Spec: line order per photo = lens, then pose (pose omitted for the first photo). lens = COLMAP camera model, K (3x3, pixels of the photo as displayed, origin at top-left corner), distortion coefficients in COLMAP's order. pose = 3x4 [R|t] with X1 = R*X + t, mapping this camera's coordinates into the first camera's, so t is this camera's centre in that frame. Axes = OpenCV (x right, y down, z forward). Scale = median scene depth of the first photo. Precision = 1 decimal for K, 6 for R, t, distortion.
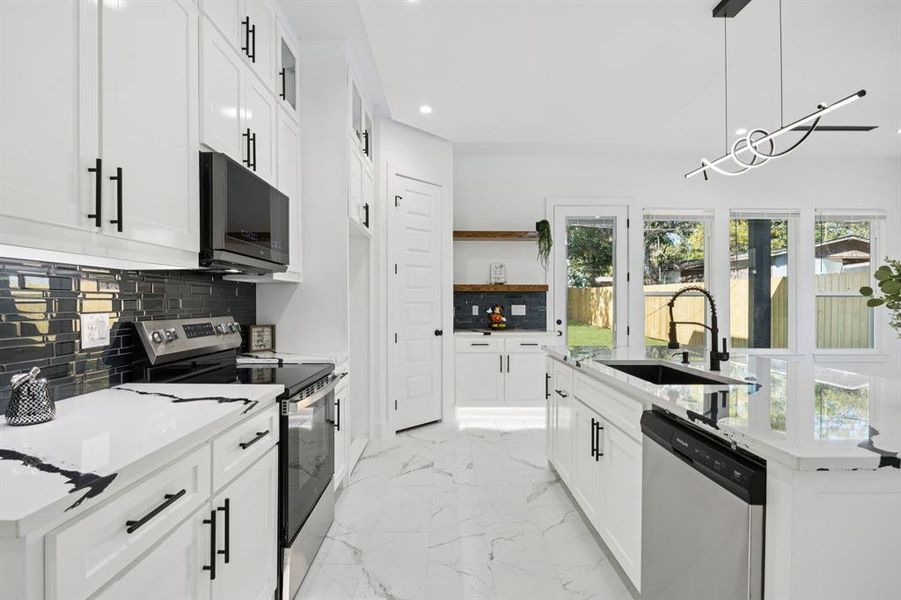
lens RADIAL K [[443.1, 0, 450.7], [0, 443.1, 299.0], [0, 0, 1]] dist [-0.011253, 0.000505]
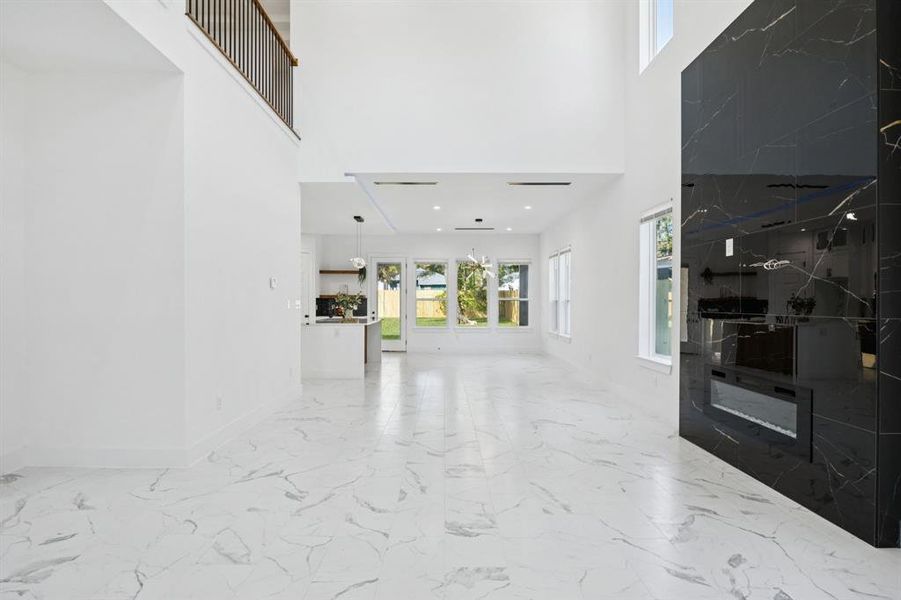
lens RADIAL K [[479.1, 0, 449.0], [0, 479.1, 304.9], [0, 0, 1]] dist [-0.005830, -0.001675]
pose [[0.999441, 0.001345, -0.033403, 0.951817], [-0.000974, 0.999938, 0.011125, -0.013306], [0.033416, -0.011086, 0.999380, -1.775114]]
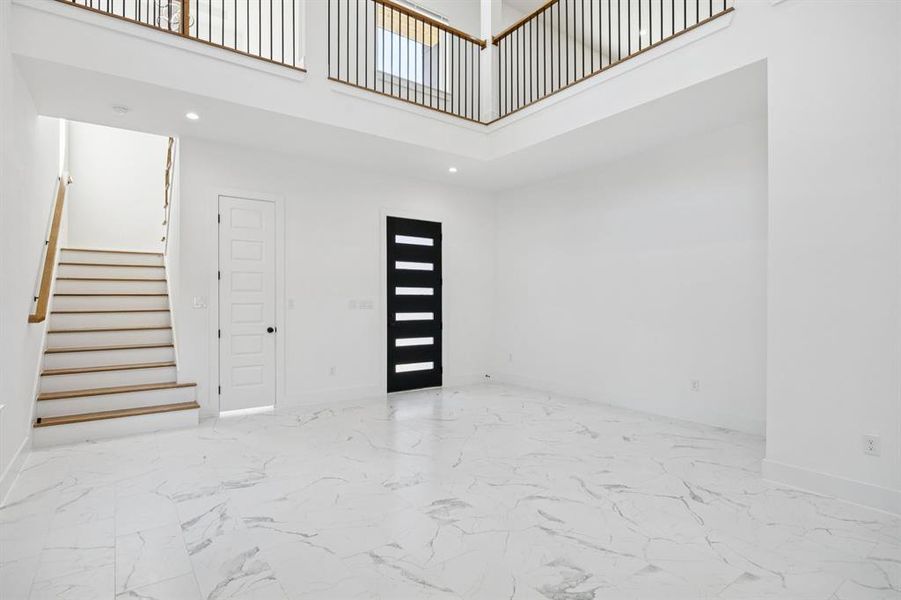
lens RADIAL K [[479.1, 0, 448.6], [0, 479.1, 303.4], [0, 0, 1]] dist [-0.005830, -0.001675]
pose [[-0.832627, -0.003294, -0.553824, 1.357420], [-0.002567, 0.999995, -0.002087, -0.004104], [0.553828, -0.000316, -0.832631, -0.508979]]
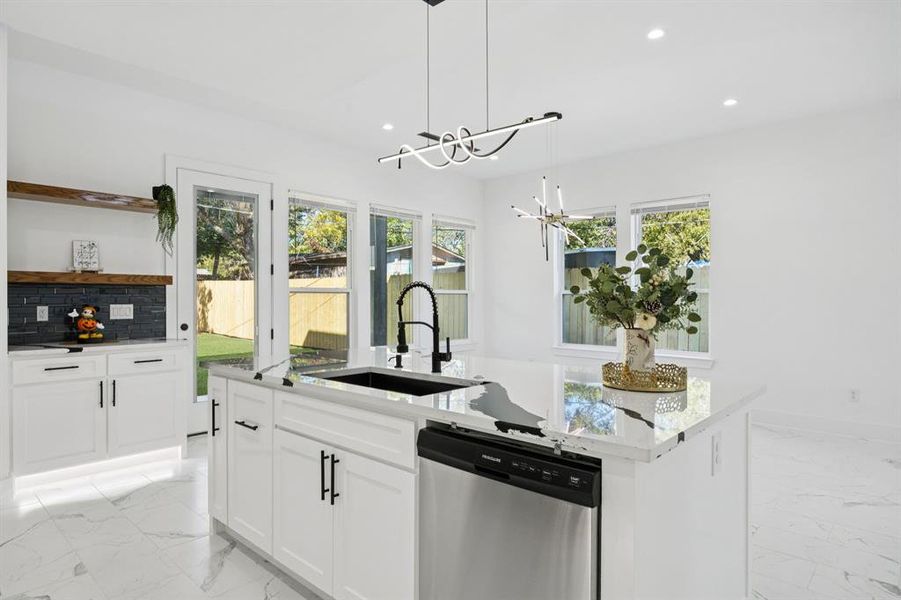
lens RADIAL K [[515.8, 0, 451.0], [0, 515.8, 296.4], [0, 0, 1]] dist [-0.012850, 0.003293]
pose [[0.686034, 0.001644, 0.727567, -0.102395], [-0.002697, 0.999996, 0.000283, -0.000075], [-0.727564, -0.002156, 0.686036, 0.127061]]
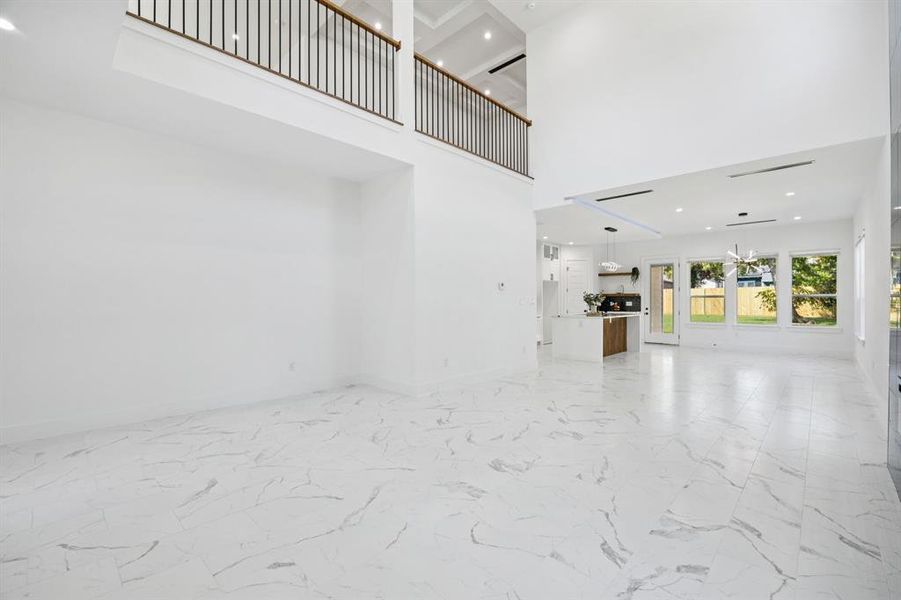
lens RADIAL K [[390.3, 0, 456.3], [0, 390.3, 303.3], [0, 0, 1]] dist [-0.017048, 0.000199]
pose [[0.705884, 0.001112, -0.708327, 1.403344], [0.007952, 0.999923, 0.009495, -0.006905], [0.708283, -0.012335, 0.705821, -1.685124]]
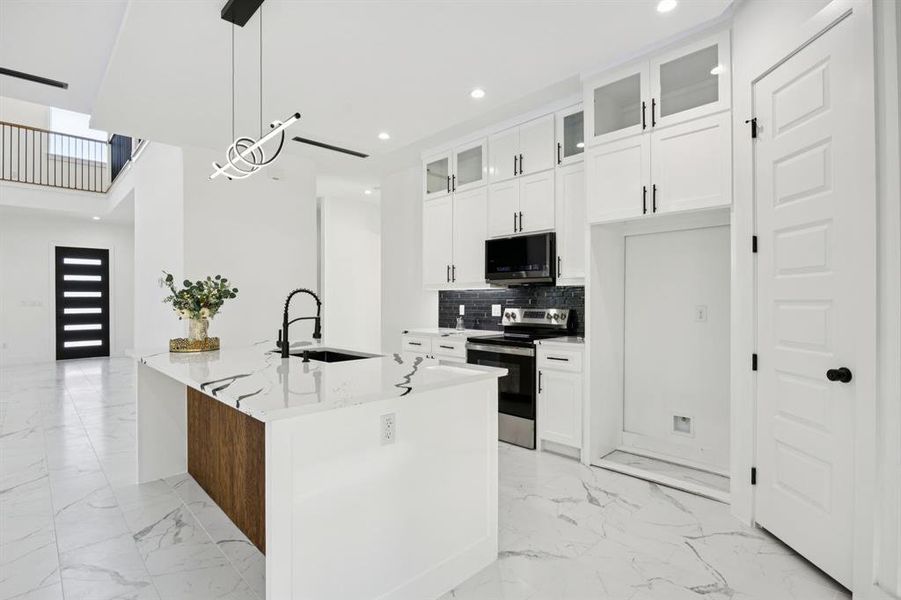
lens RADIAL K [[443.1, 0, 442.4], [0, 443.1, 299.1], [0, 0, 1]] dist [-0.011253, 0.000505]
pose [[-0.744488, -0.004658, -0.667619, 0.609612], [0.003687, 0.999932, -0.011088, 0.009025], [0.667625, -0.010716, -0.744420, 1.229497]]
